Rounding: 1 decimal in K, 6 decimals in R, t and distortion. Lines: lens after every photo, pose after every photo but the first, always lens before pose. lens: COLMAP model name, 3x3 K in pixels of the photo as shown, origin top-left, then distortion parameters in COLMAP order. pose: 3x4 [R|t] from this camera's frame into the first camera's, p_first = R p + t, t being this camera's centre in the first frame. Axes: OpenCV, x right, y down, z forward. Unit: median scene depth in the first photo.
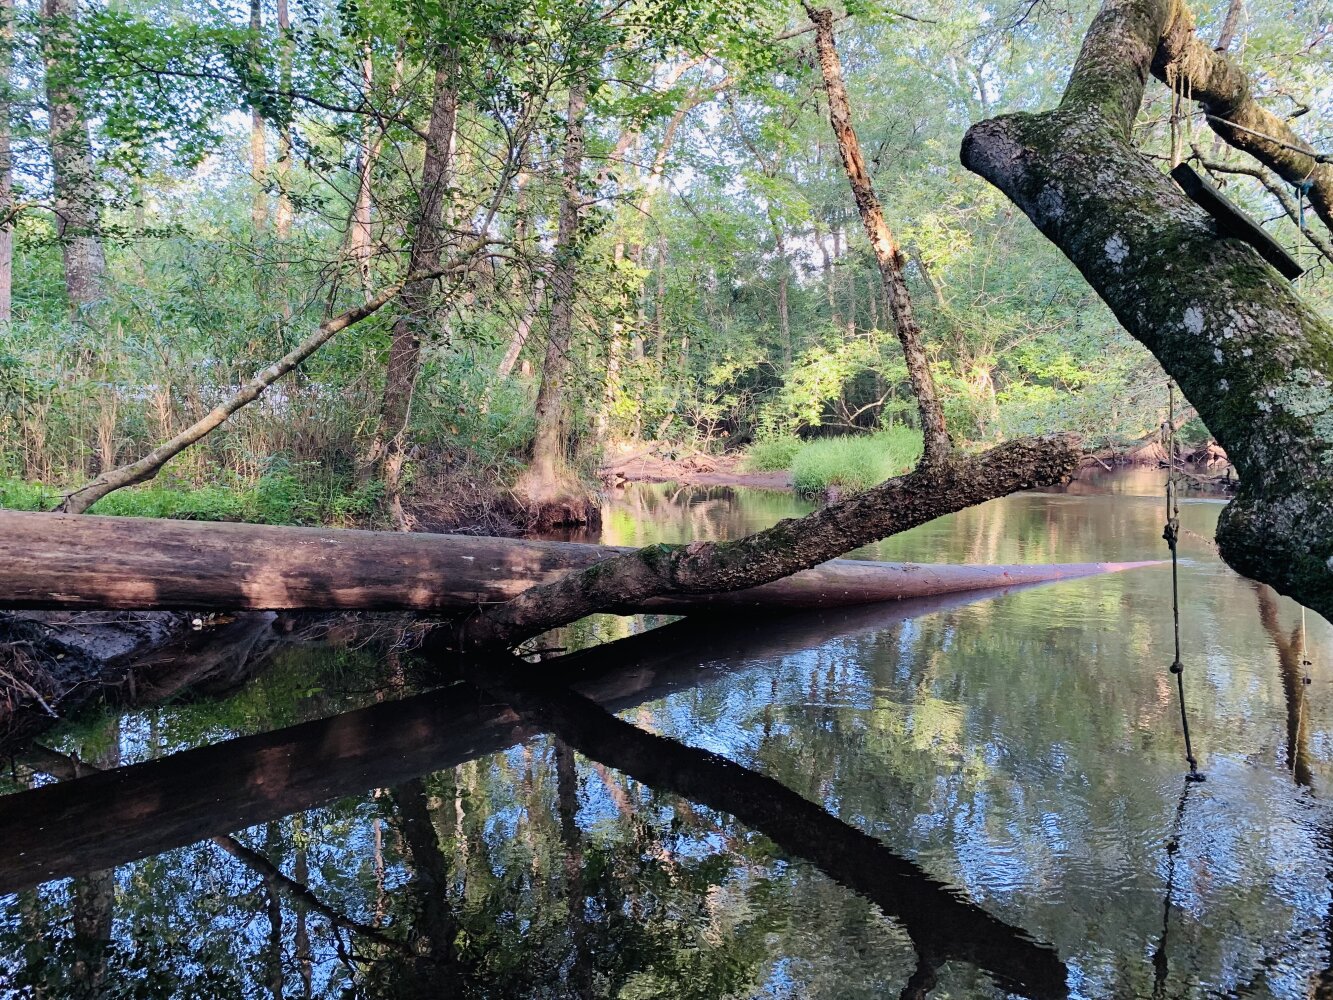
lens RADIAL K [[1011.5, 0, 666.5], [0, 1011.5, 500.0], [0, 0, 1]] dist [0.067889, -0.125314]
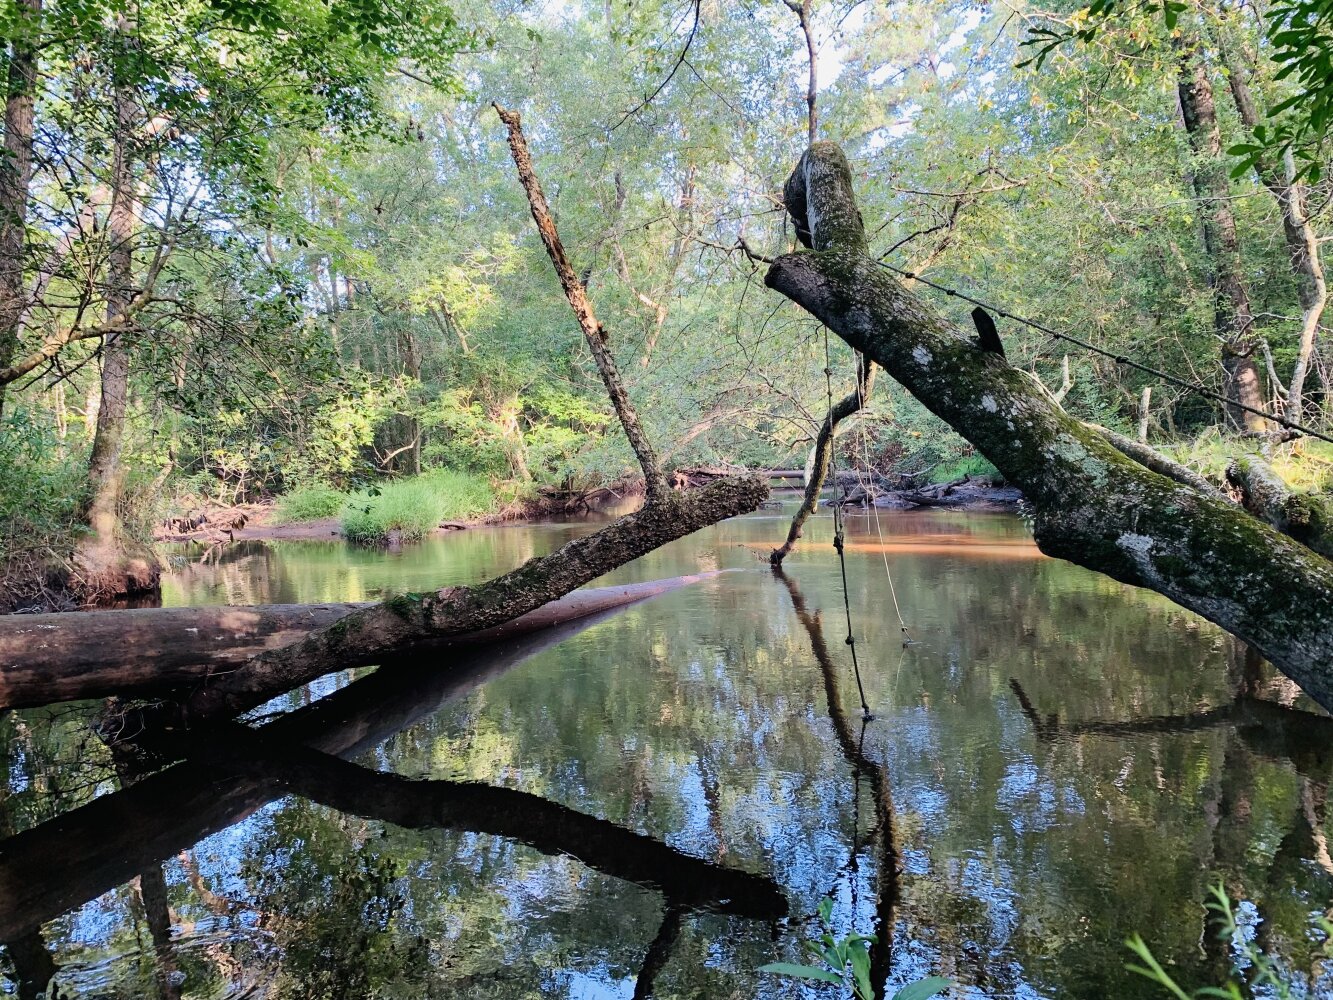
lens RADIAL K [[1002.9, 0, 663.8], [0, 1002.9, 507.5], [0, 0, 1]] dist [0.132104, -0.308877]
pose [[0.876944, -0.063416, 0.476391, -0.286957], [0.078460, 0.996848, -0.011730, -0.013488], [-0.474145, 0.047664, 0.879155, -0.064880]]
